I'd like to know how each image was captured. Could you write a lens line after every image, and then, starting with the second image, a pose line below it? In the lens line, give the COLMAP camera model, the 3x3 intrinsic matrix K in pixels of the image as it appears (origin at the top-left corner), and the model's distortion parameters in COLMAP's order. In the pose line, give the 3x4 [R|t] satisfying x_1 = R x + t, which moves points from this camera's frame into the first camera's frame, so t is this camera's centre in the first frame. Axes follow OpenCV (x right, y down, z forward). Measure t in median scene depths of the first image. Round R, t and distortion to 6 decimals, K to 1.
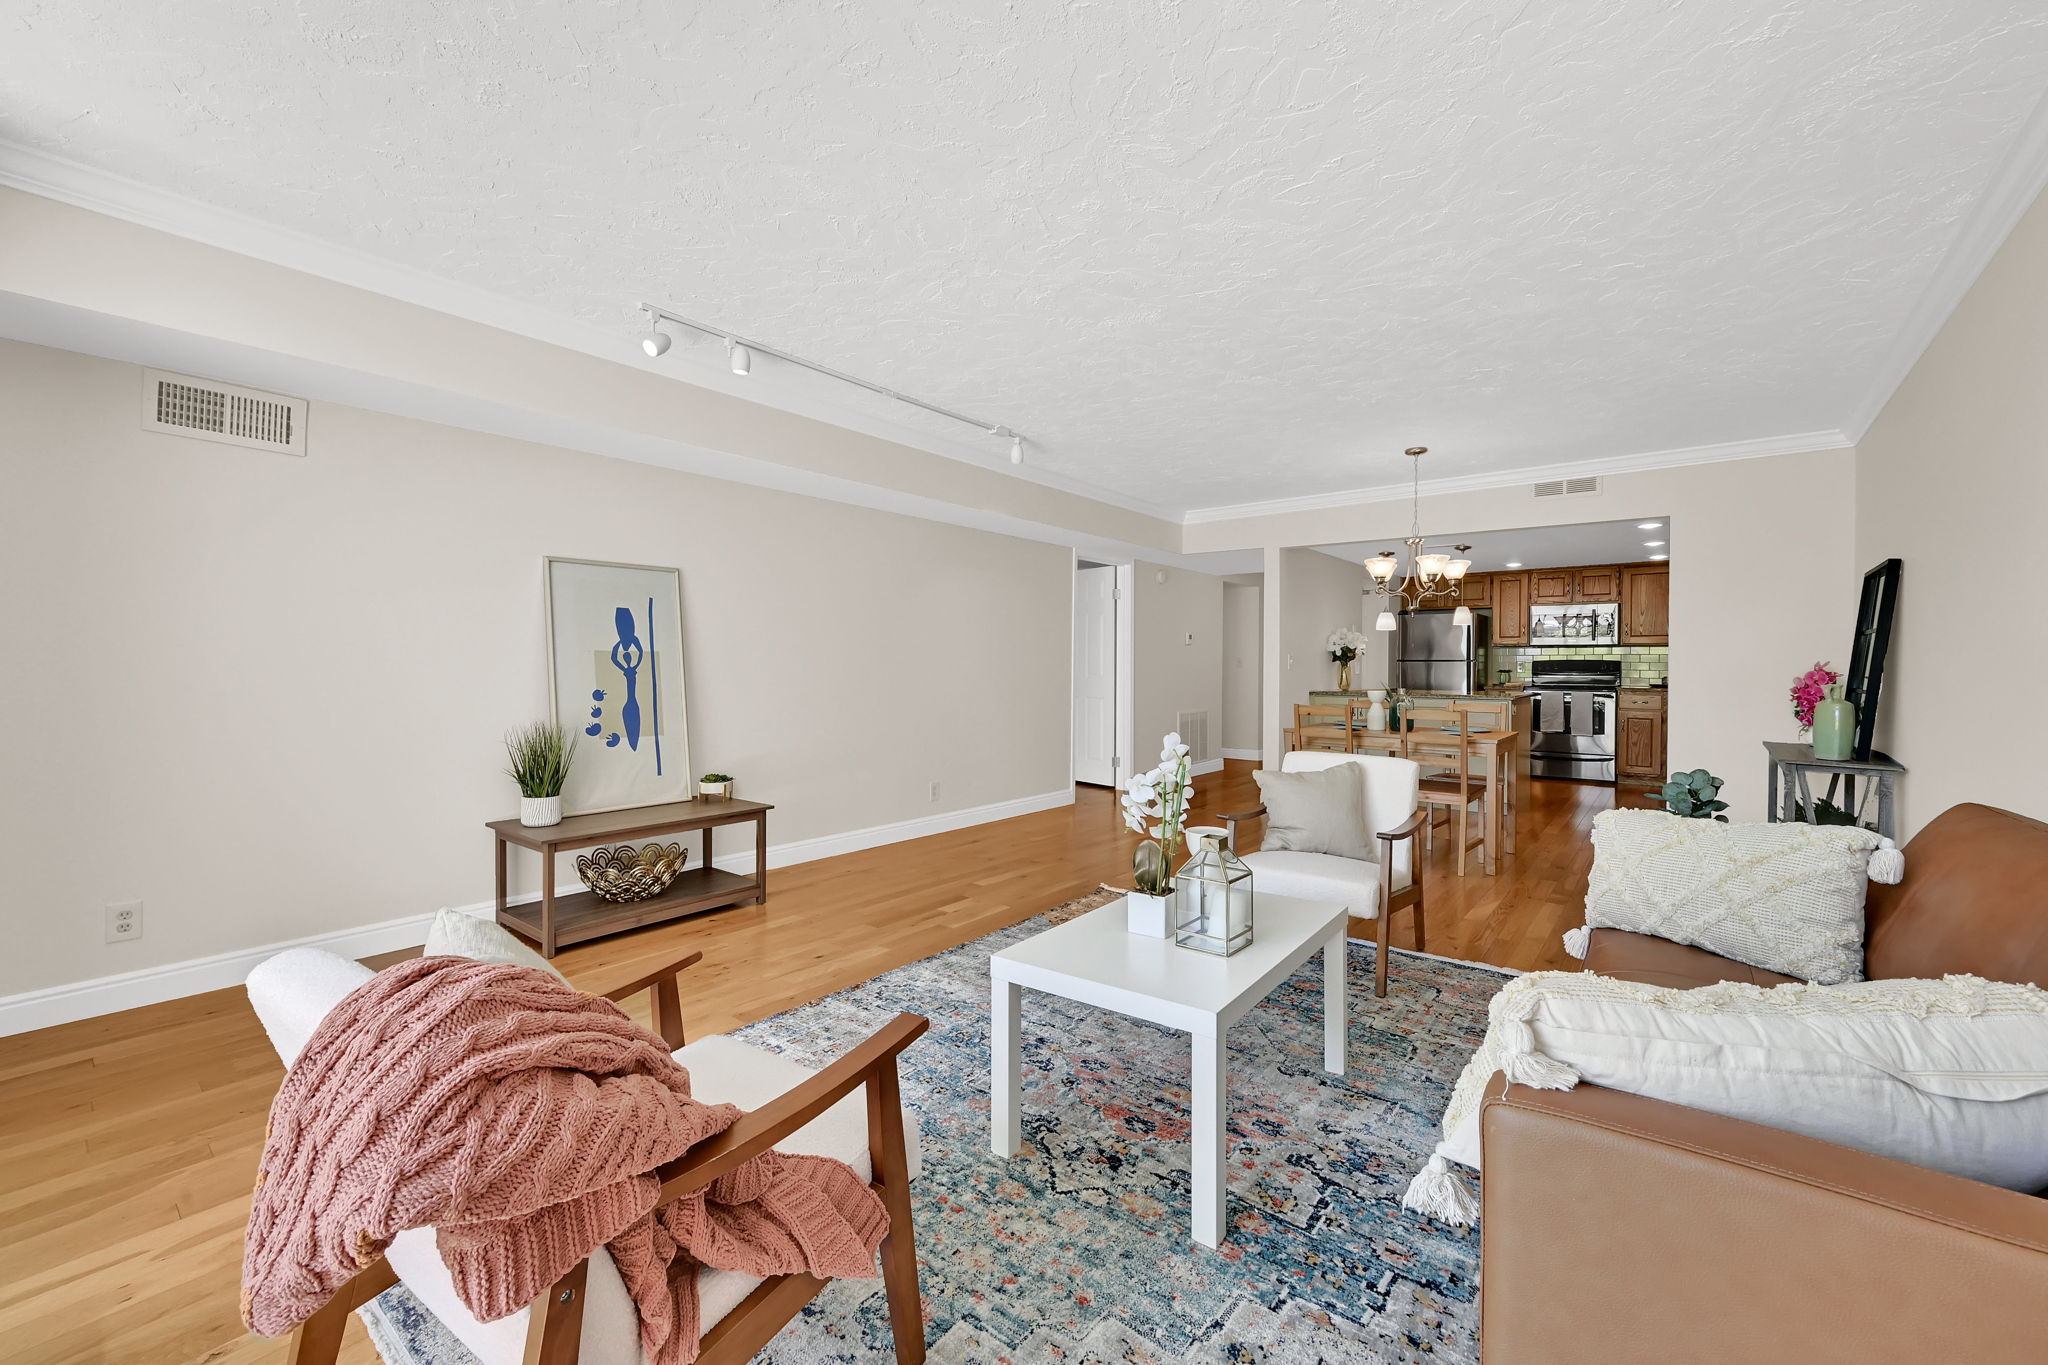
lens RADIAL K [[840.4, 0, 1022.1], [0, 840.4, 670.1], [0, 0, 1]] dist [-0.002159, 0.000319]
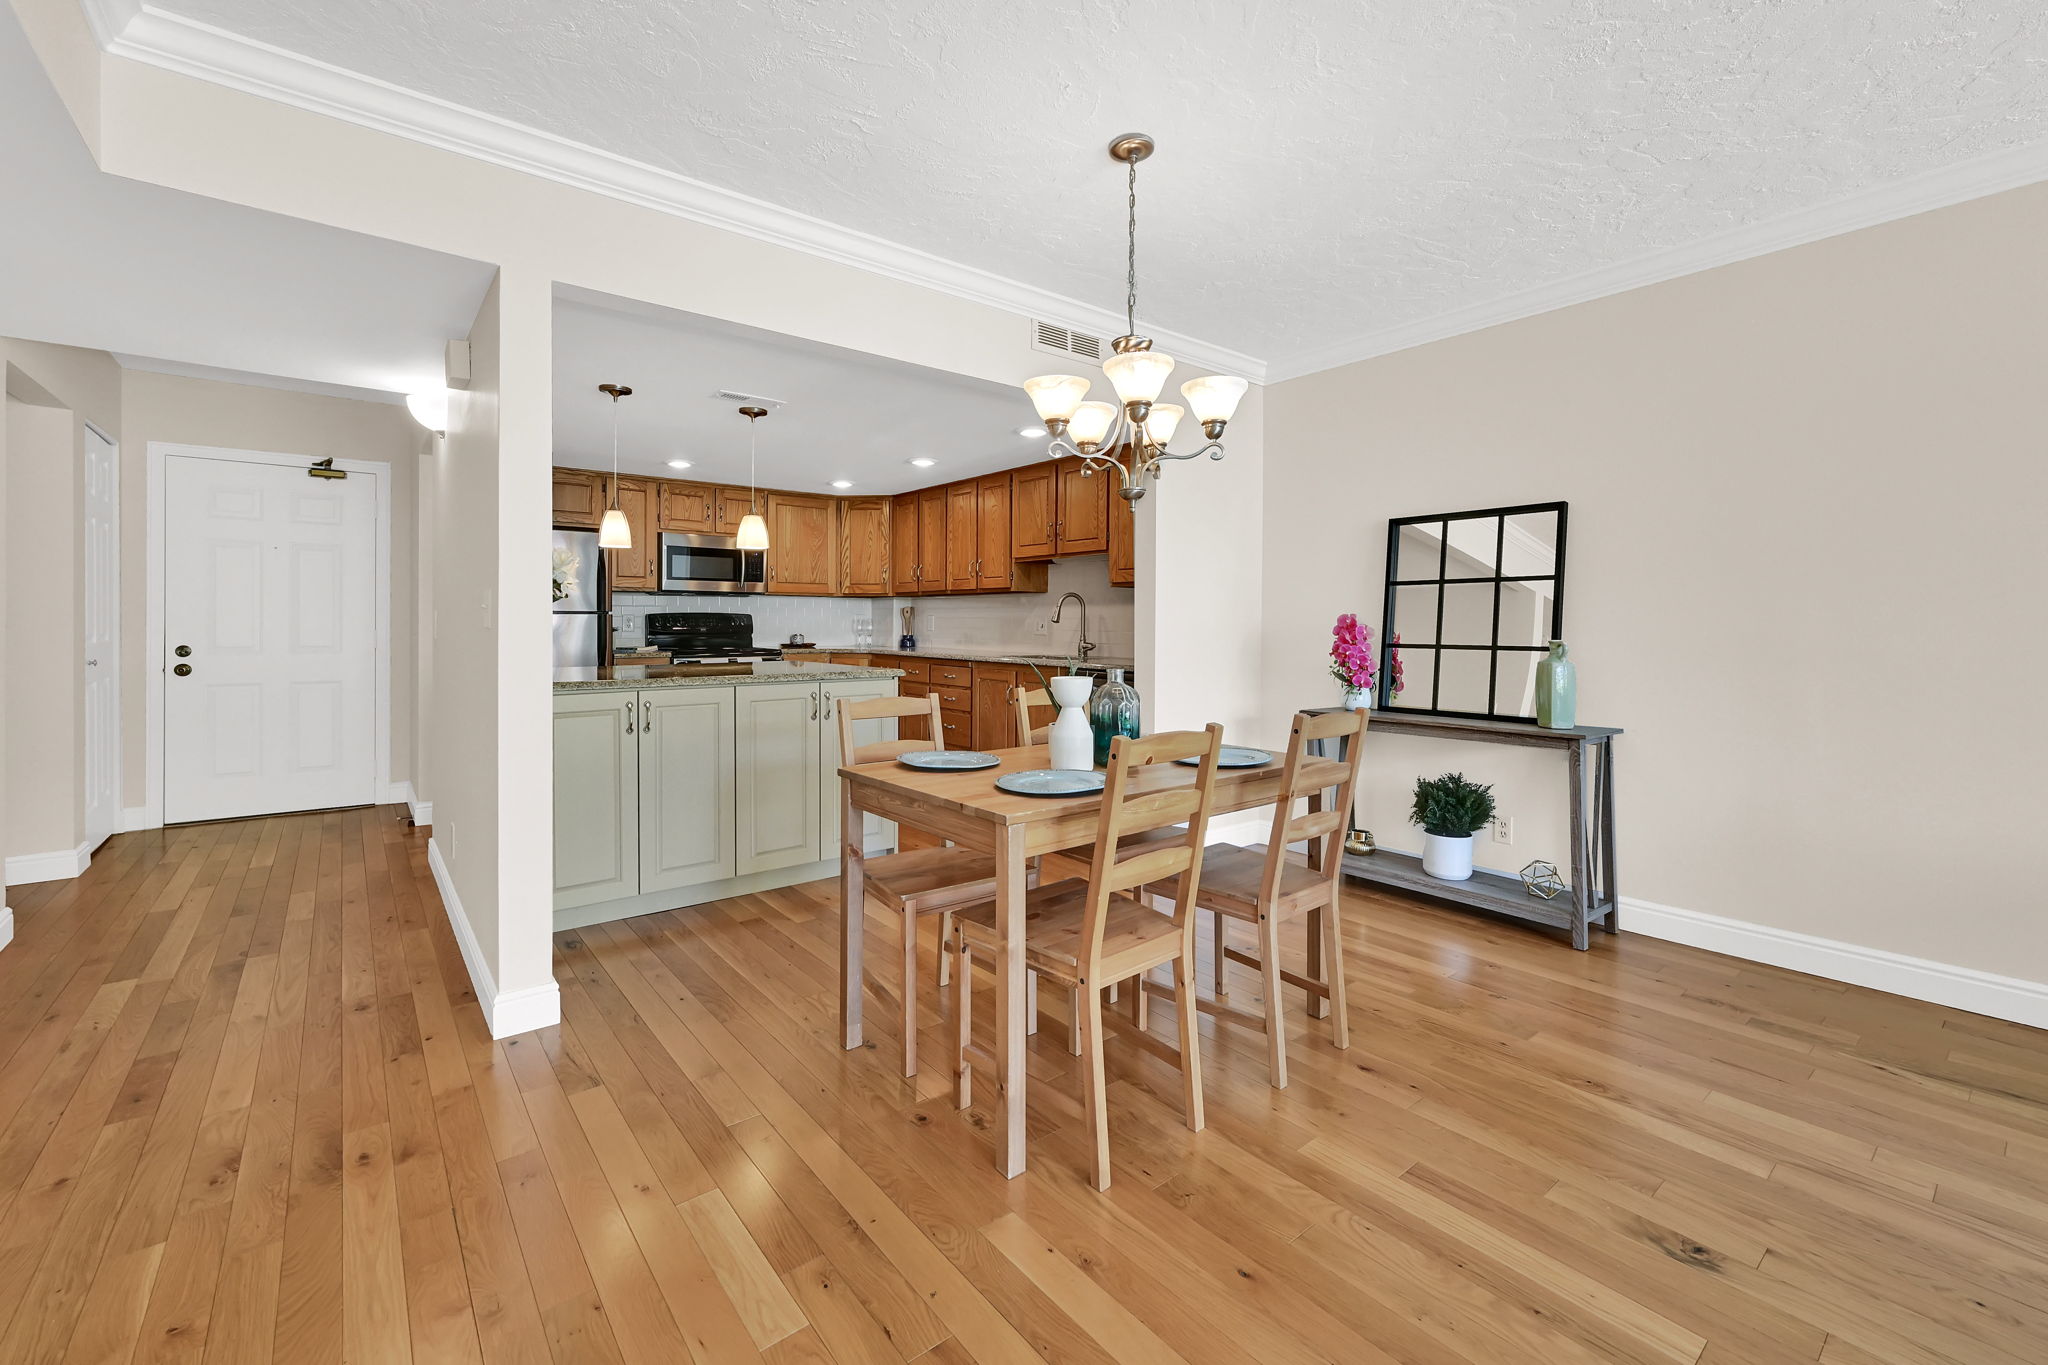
lens RADIAL K [[859.6, 0, 1031.3], [0, 859.6, 627.6], [0, 0, 1]] dist [0.004667, 0.000635]
pose [[0.210902, -0.007879, 0.977475, -0.004538], [0.008113, 0.999947, 0.006310, -0.002133], [-0.977473, 0.006599, 0.210955, 0.612777]]
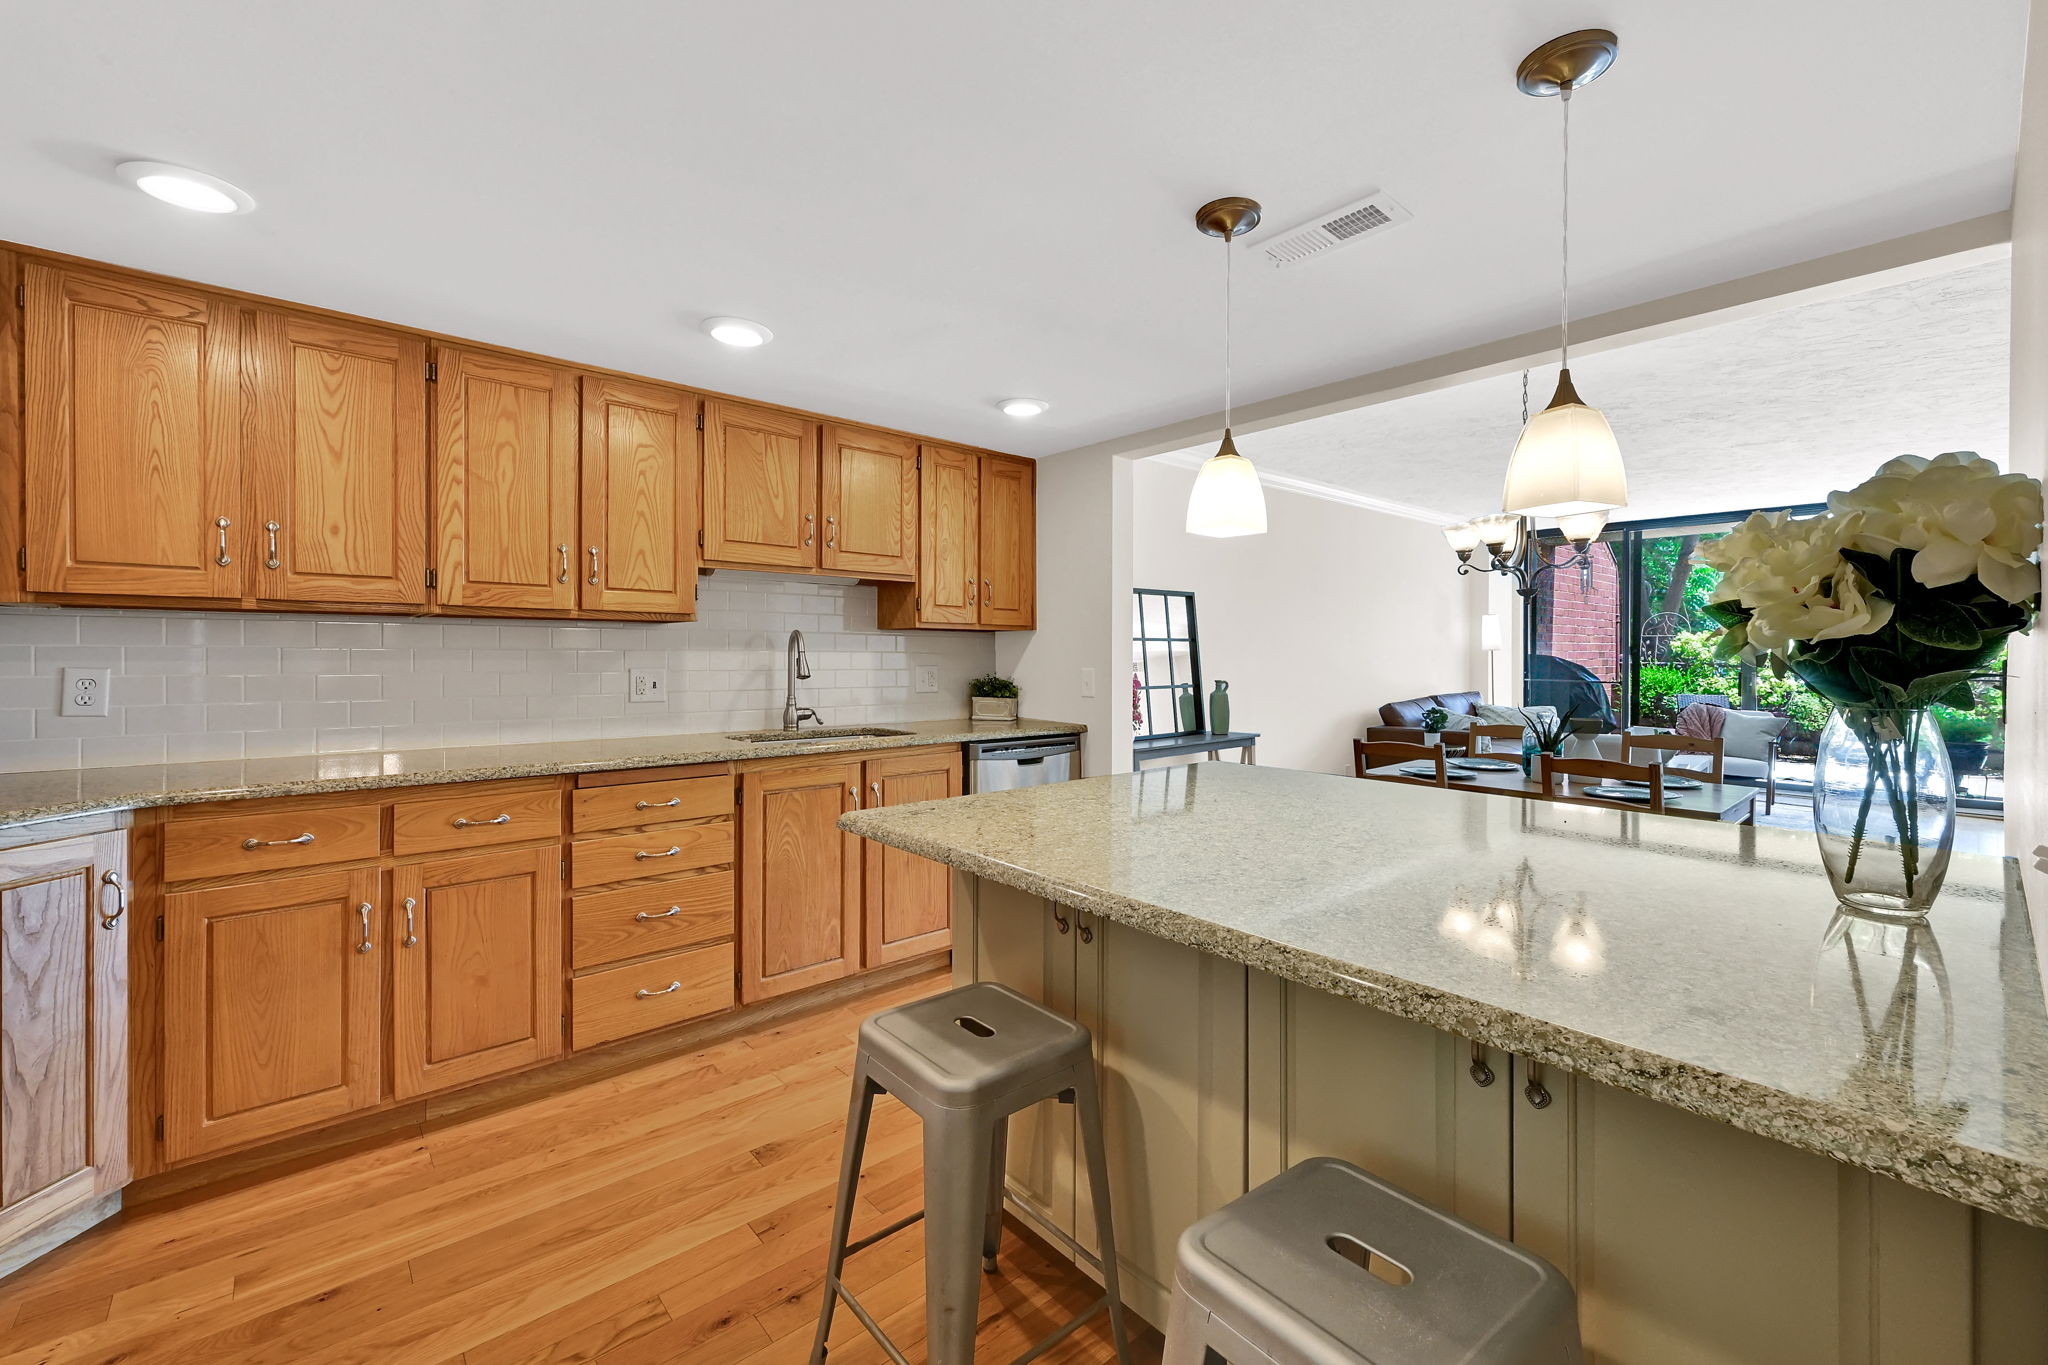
lens RADIAL K [[840.4, 0, 1030.5], [0, 840.4, 661.0], [0, 0, 1]] dist [-0.002159, 0.000319]
pose [[-0.986325, -0.008391, 0.164599, 0.477578], [-0.004887, 0.999753, 0.021676, -0.019261], [-0.164740, 0.020576, -0.986122, 1.107163]]
